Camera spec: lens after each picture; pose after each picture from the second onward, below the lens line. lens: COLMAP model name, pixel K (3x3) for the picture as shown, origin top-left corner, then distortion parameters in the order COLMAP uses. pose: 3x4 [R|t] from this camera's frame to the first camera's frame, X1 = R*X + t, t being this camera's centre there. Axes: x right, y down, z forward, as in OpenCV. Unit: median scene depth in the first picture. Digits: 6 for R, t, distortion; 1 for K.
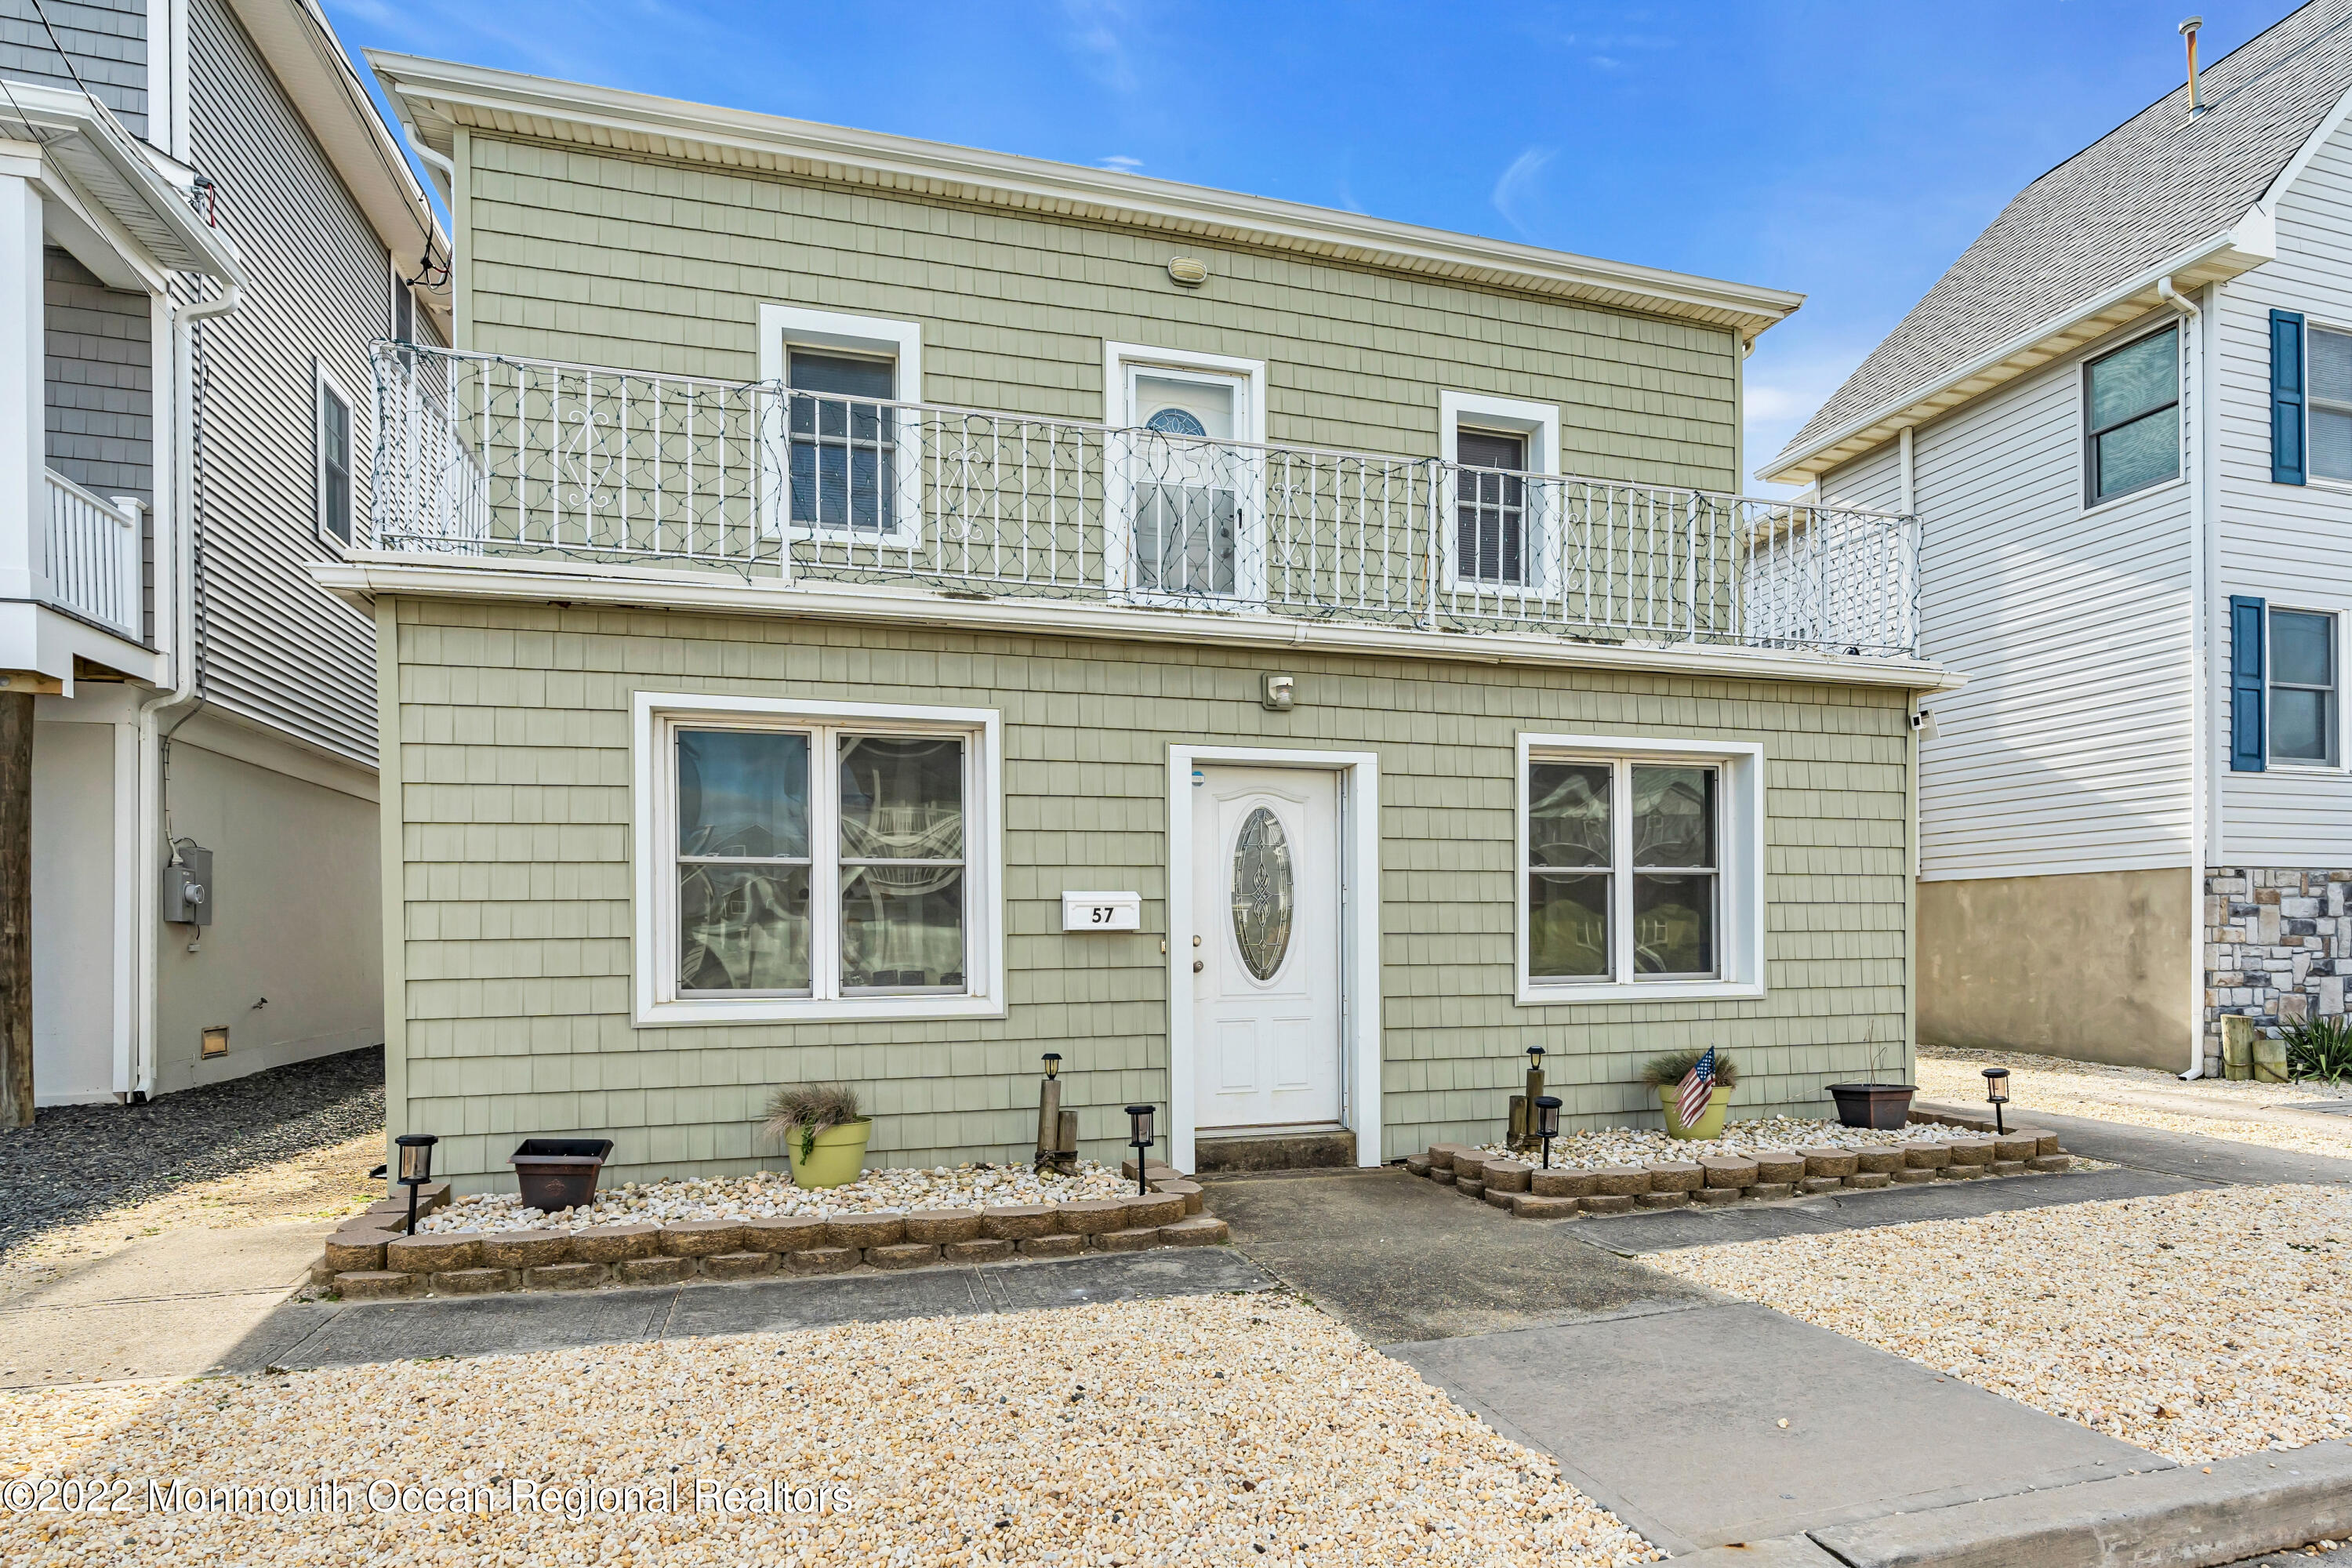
lens RADIAL K [[1279.2, 0, 1214.8], [0, 1279.2, 941.5], [0, 0, 1]] dist [-0.005390, -0.001141]
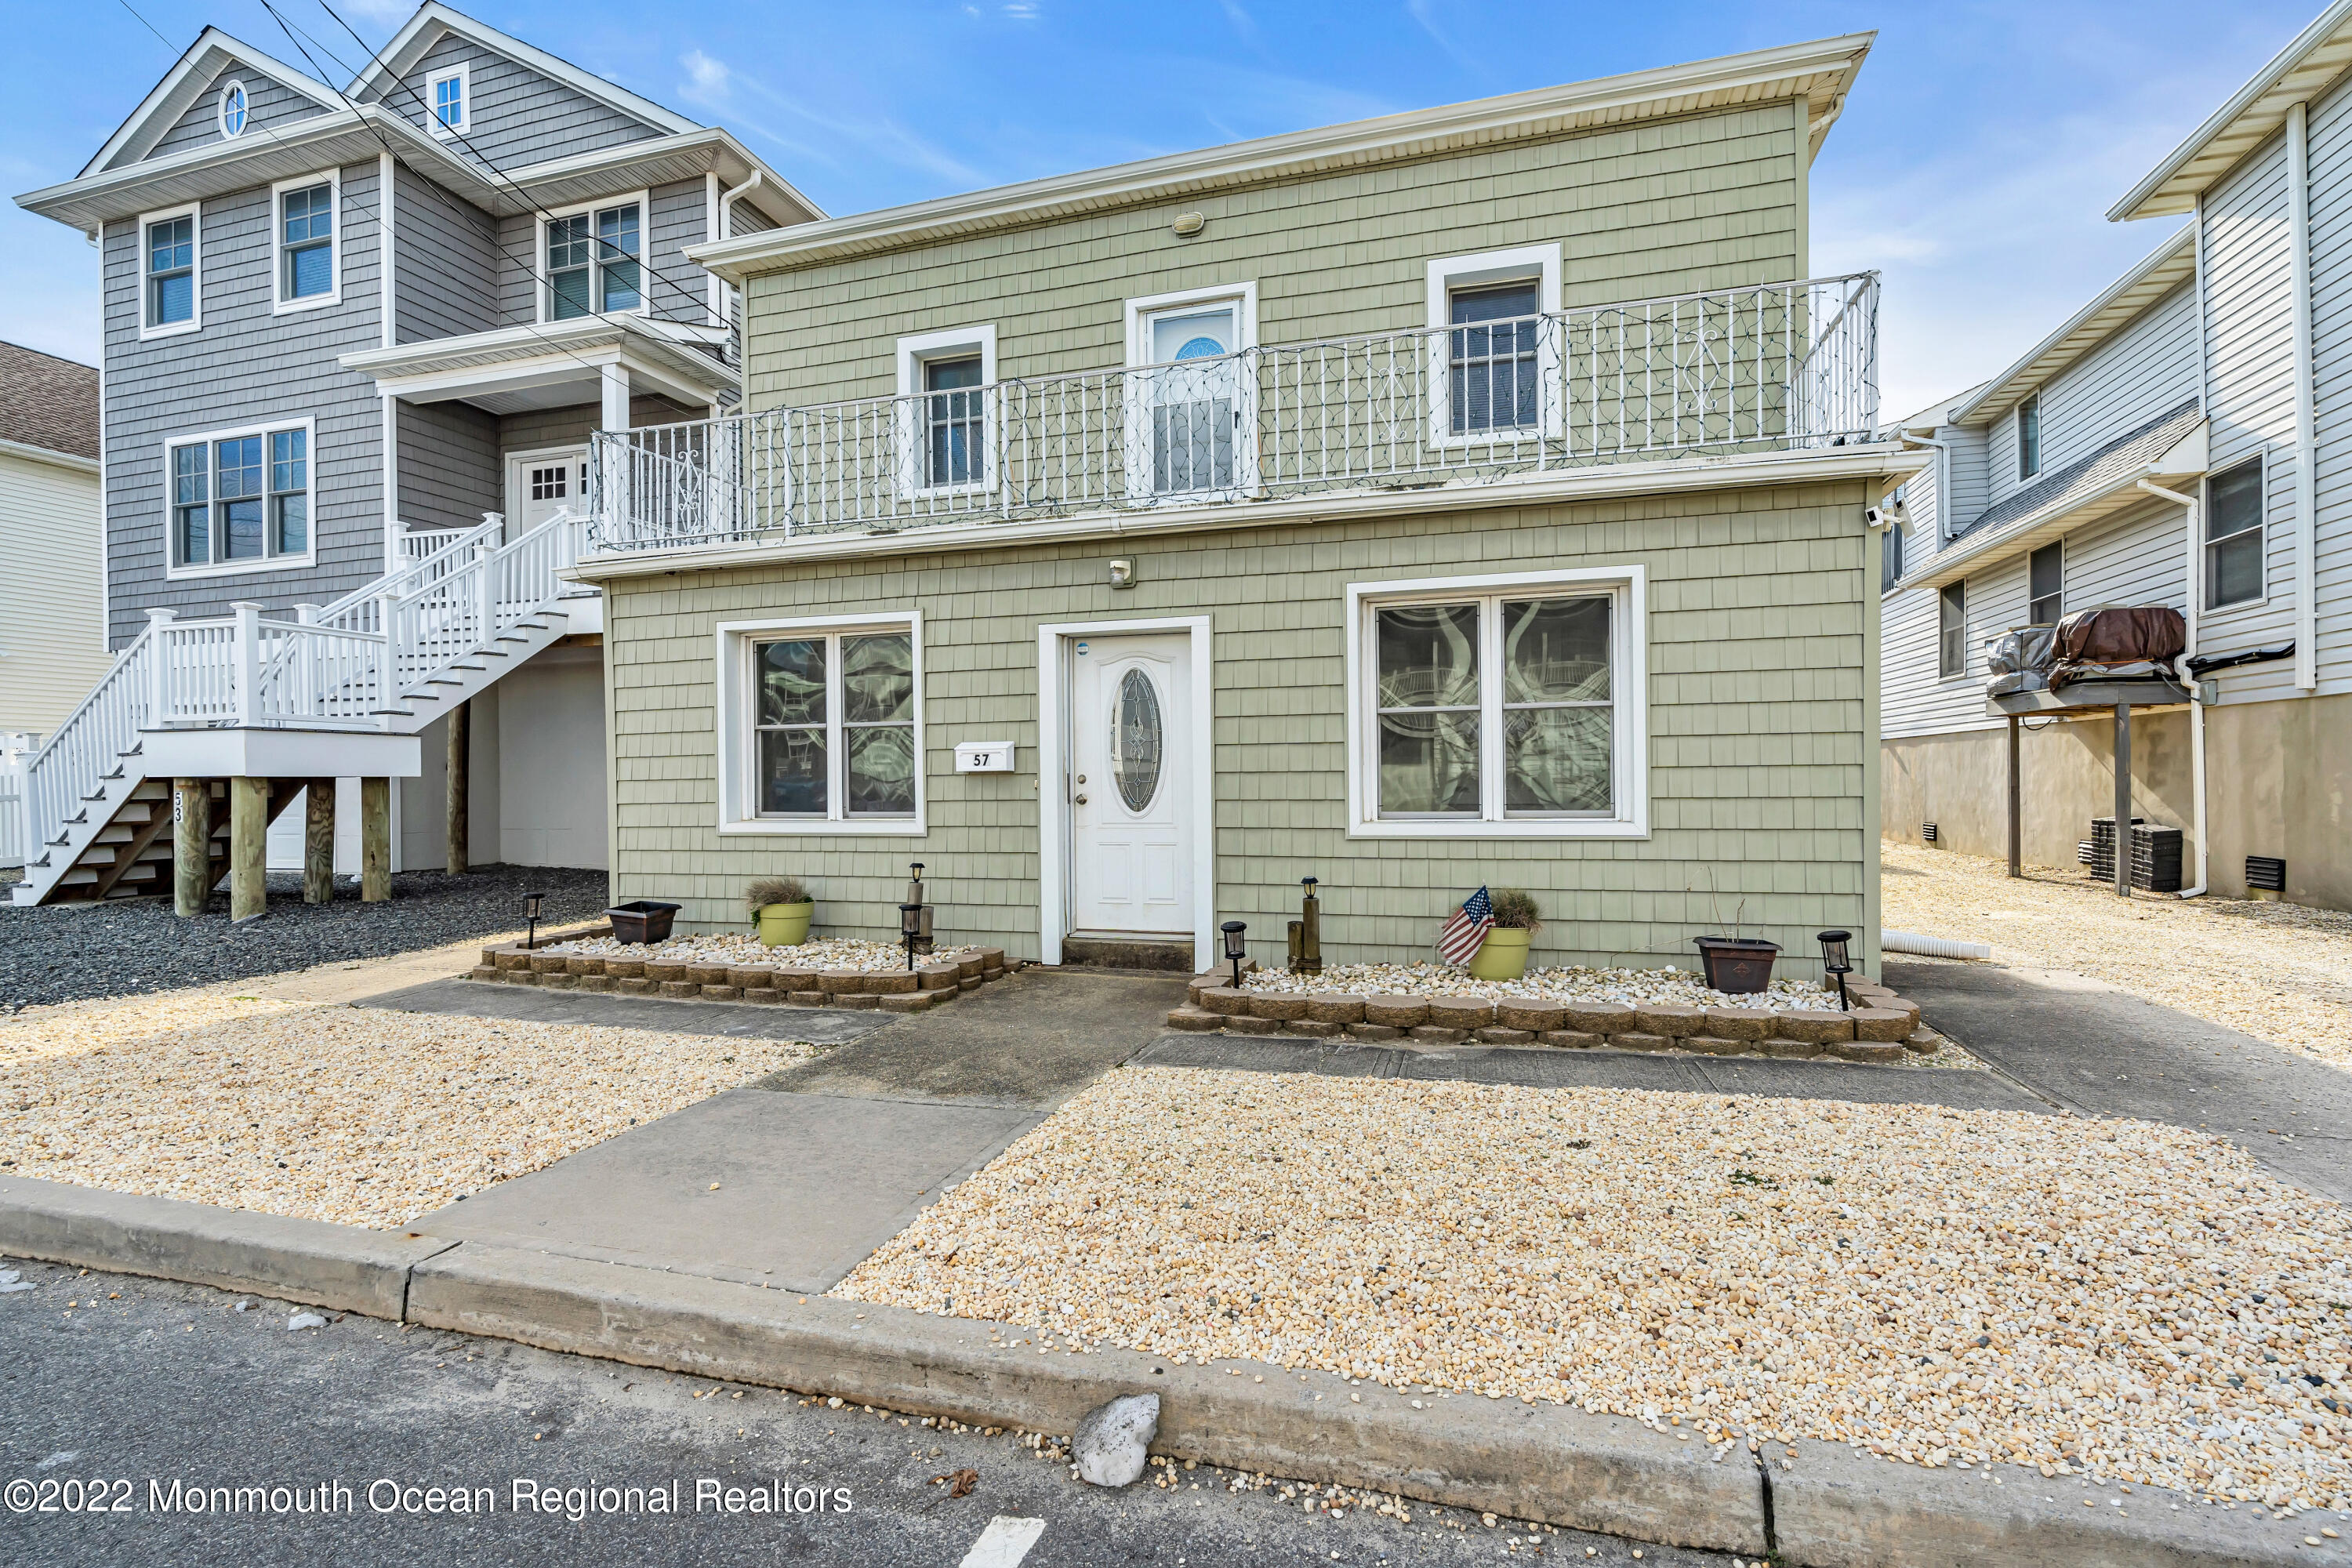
lens RADIAL K [[1058.3, 0, 1182.8], [0, 1058.3, 779.8], [0, 0, 1]] dist [-0.005615, 0.000643]
pose [[0.836231, -0.001126, -0.548377, 0.620763], [0.004566, 0.999978, 0.004908, -0.004328], [0.548359, -0.006608, 0.836217, 0.186970]]
